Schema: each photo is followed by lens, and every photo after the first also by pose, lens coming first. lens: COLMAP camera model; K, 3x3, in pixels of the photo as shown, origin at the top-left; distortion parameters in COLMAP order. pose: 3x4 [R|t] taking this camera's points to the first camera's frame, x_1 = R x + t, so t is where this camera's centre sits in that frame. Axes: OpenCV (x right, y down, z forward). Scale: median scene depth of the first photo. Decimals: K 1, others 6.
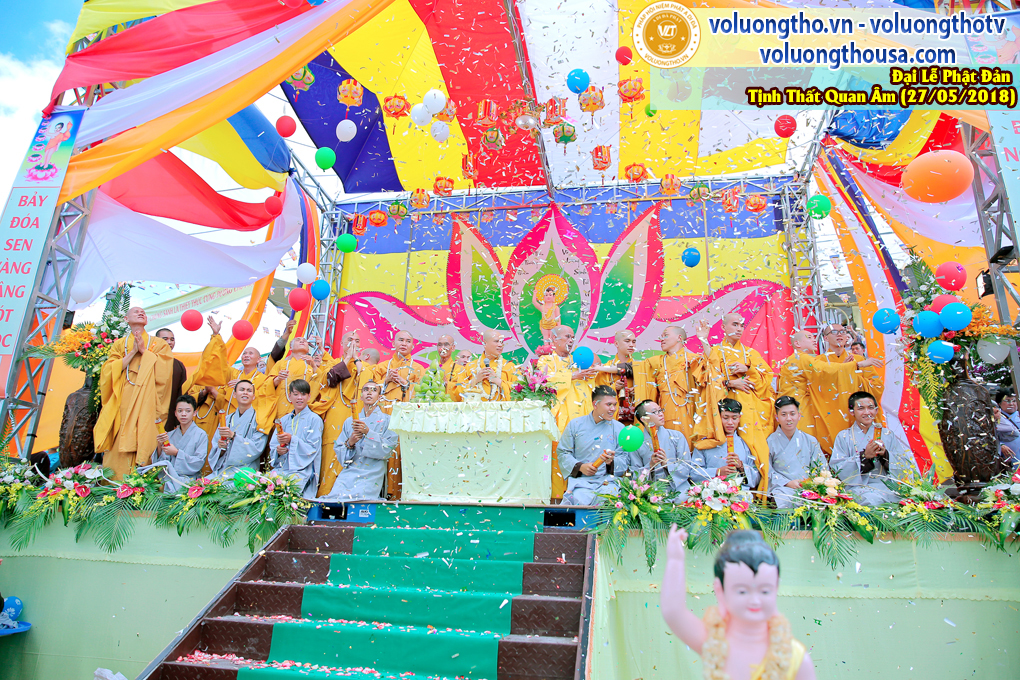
lens RADIAL K [[690.7, 0, 510.0], [0, 690.7, 340.0], [0, 0, 1]] dist [-0.110295, 0.082500]
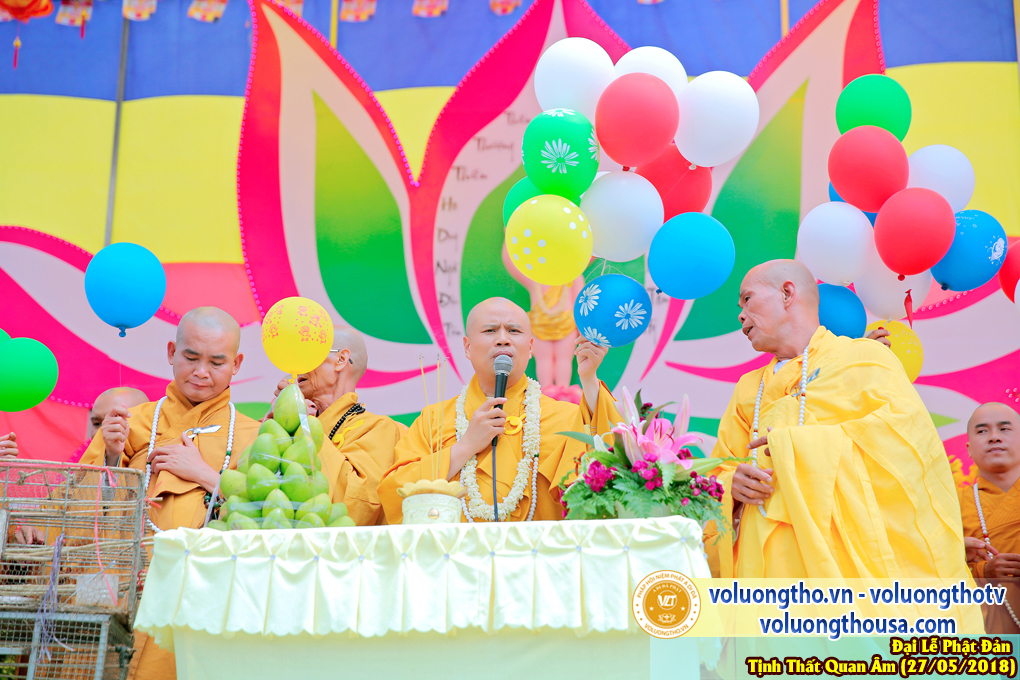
lens RADIAL K [[1889.6, 0, 510.0], [0, 1889.6, 340.0], [0, 0, 1]] dist [0.221573, -0.267851]
pose [[0.996593, 0.003849, 0.082383, -0.091074], [-0.000744, 0.999289, -0.037685, 0.042639], [-0.082470, 0.037495, 0.995888, 0.211443]]
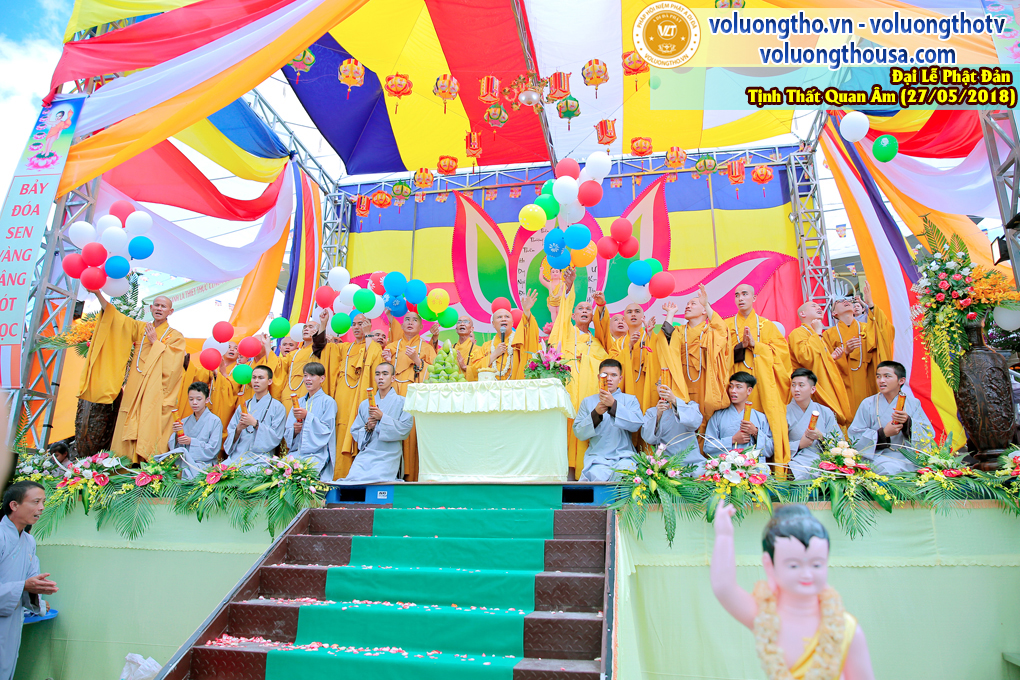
lens RADIAL K [[690.7, 0, 510.0], [0, 690.7, 340.0], [0, 0, 1]] dist [-0.110295, 0.082500]
pose [[0.999660, -0.025399, -0.005969, -0.013737], [0.025577, 0.999163, 0.031927, -0.000812], [0.005153, -0.032069, 0.999472, 0.002794]]
